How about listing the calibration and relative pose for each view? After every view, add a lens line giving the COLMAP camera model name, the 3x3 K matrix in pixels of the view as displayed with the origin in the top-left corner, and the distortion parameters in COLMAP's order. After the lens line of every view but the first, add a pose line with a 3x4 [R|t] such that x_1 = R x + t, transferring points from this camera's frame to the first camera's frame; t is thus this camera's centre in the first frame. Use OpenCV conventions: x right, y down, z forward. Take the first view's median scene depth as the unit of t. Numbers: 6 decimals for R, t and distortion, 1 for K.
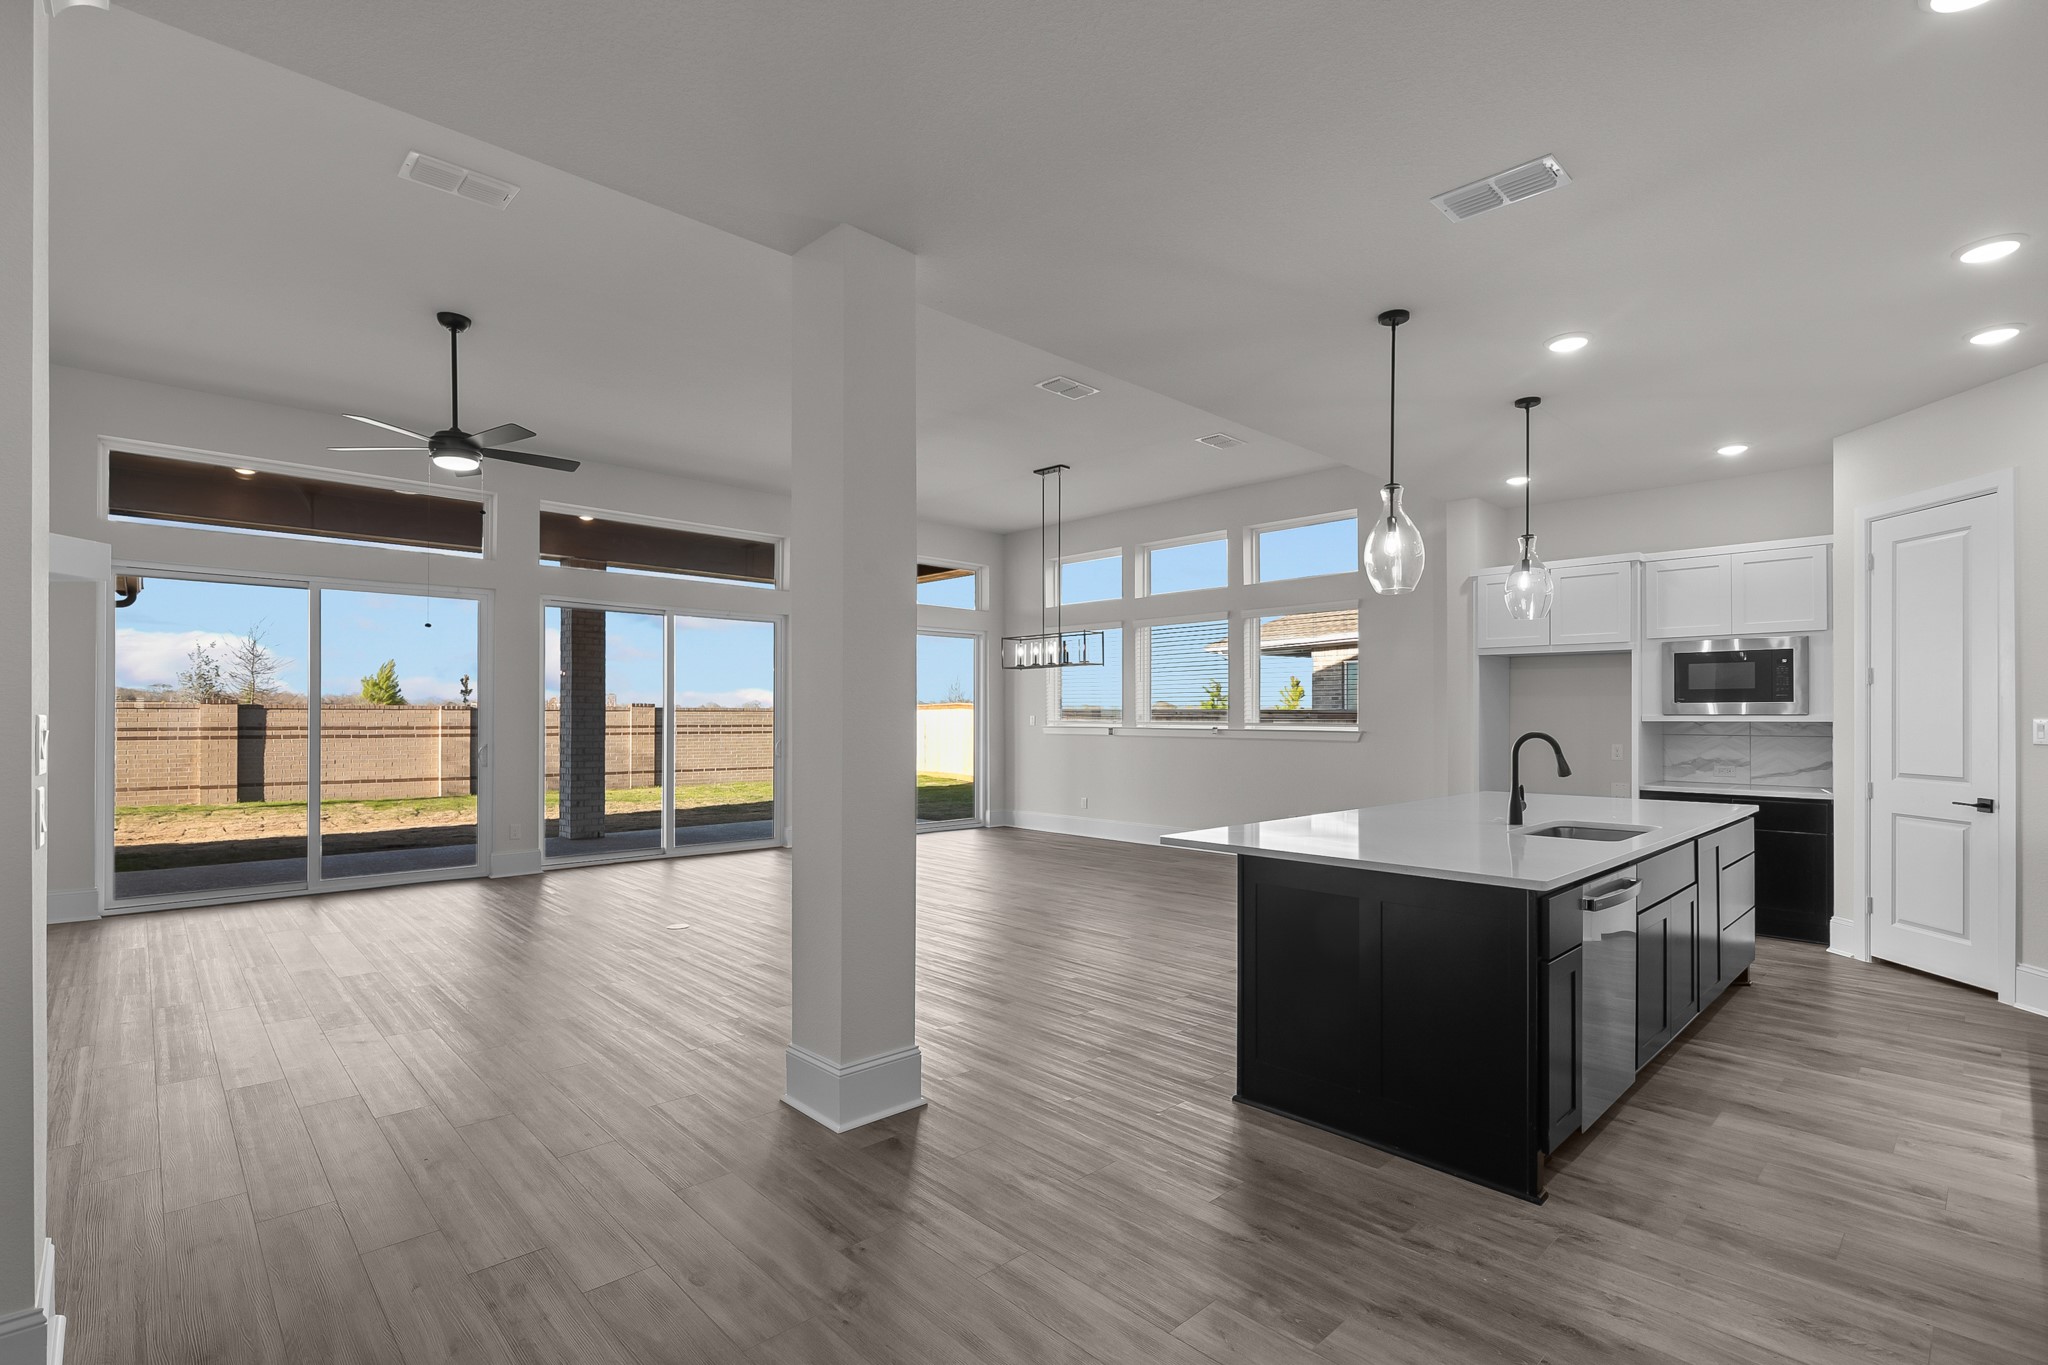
lens RADIAL K [[938.1, 0, 1029.3], [0, 938.1, 718.0], [0, 0, 1]] dist [-0.003178, 0.000589]
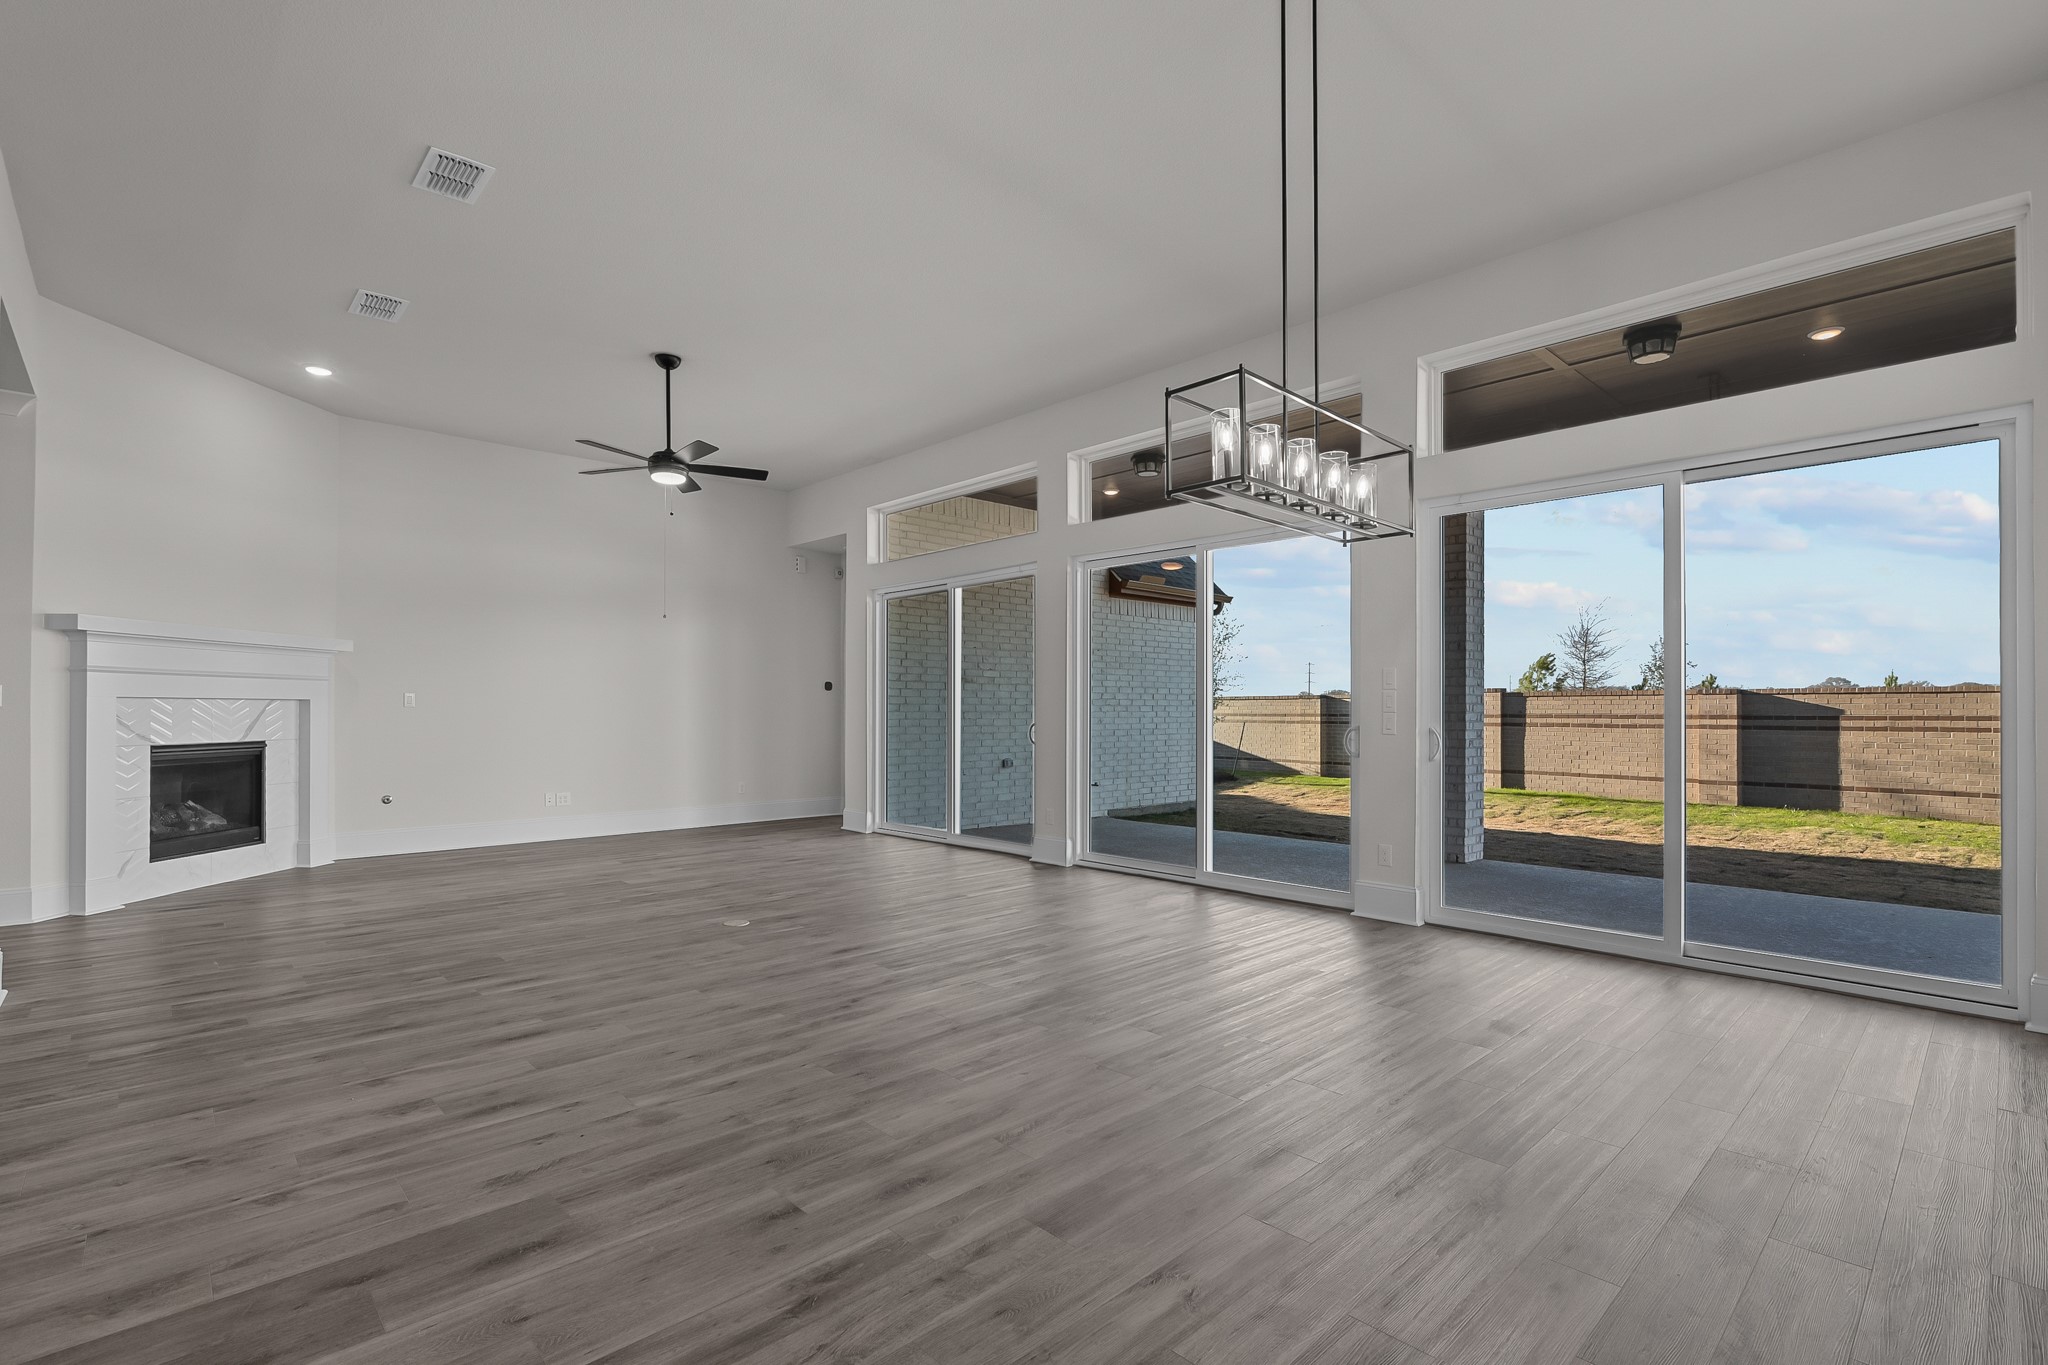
lens RADIAL K [[938.1, 0, 1029.3], [0, 938.1, 718.0], [0, 0, 1]] dist [-0.003178, 0.000589]
pose [[-0.009860, 0.004844, -0.999940, 0.396492], [-0.001277, 0.999987, 0.004857, 0.018669], [0.999951, 0.001325, -0.009854, 1.003984]]
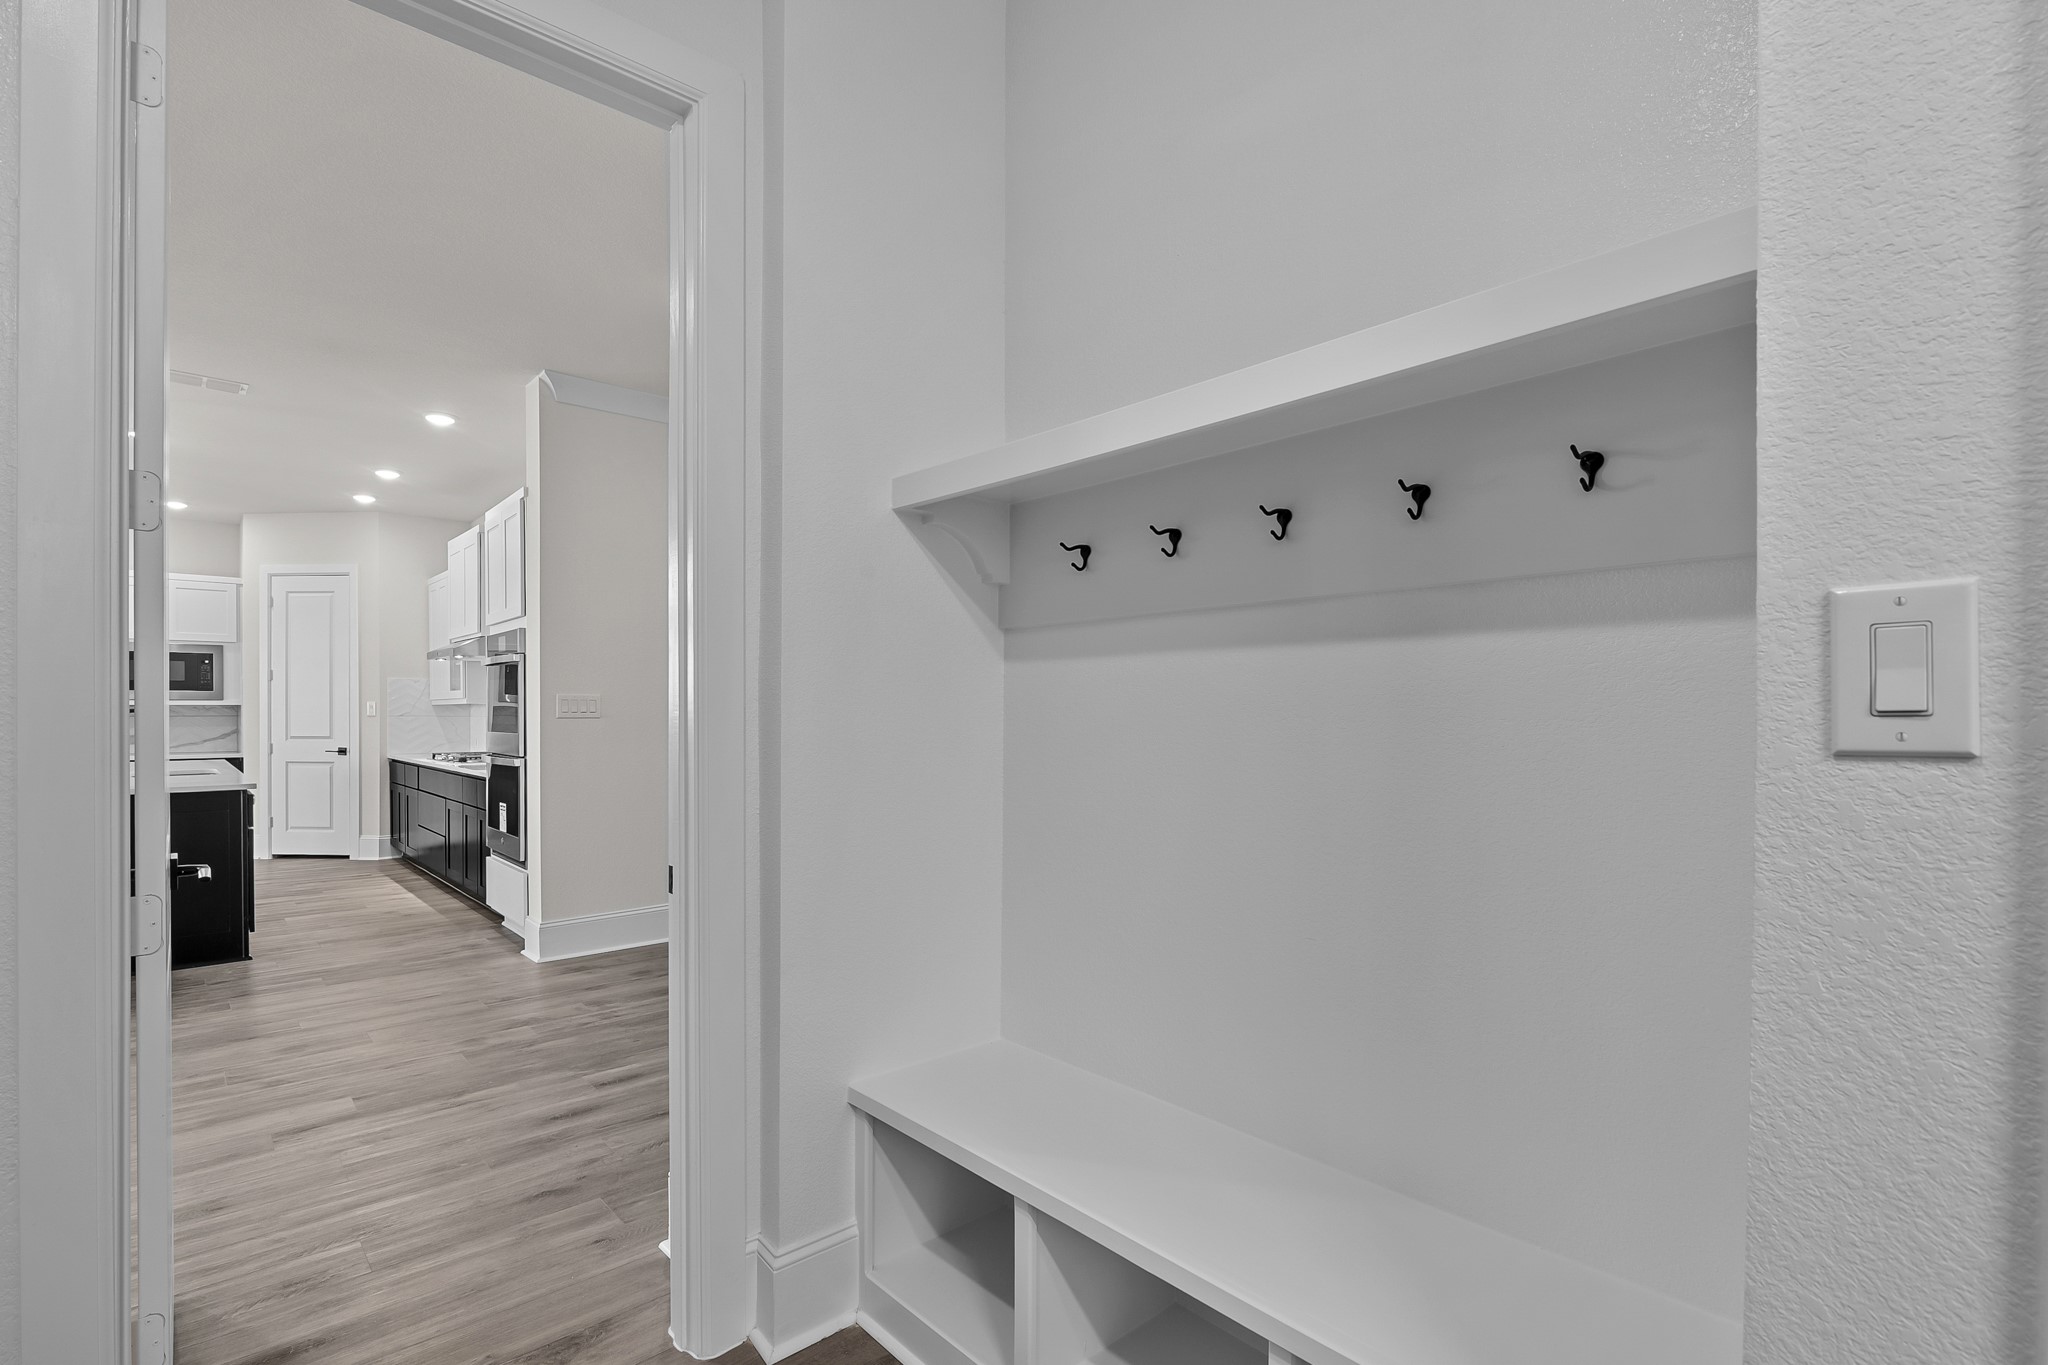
lens RADIAL K [[943.0, 0, 1024.6], [0, 943.0, 704.6], [0, 0, 1]] dist [-0.008729, -0.000400]
pose [[0.018081, -0.002048, 0.999834, -0.430637], [0.005948, 0.999980, 0.001941, 0.006342], [-0.999819, 0.005912, 0.018093, -0.189630]]
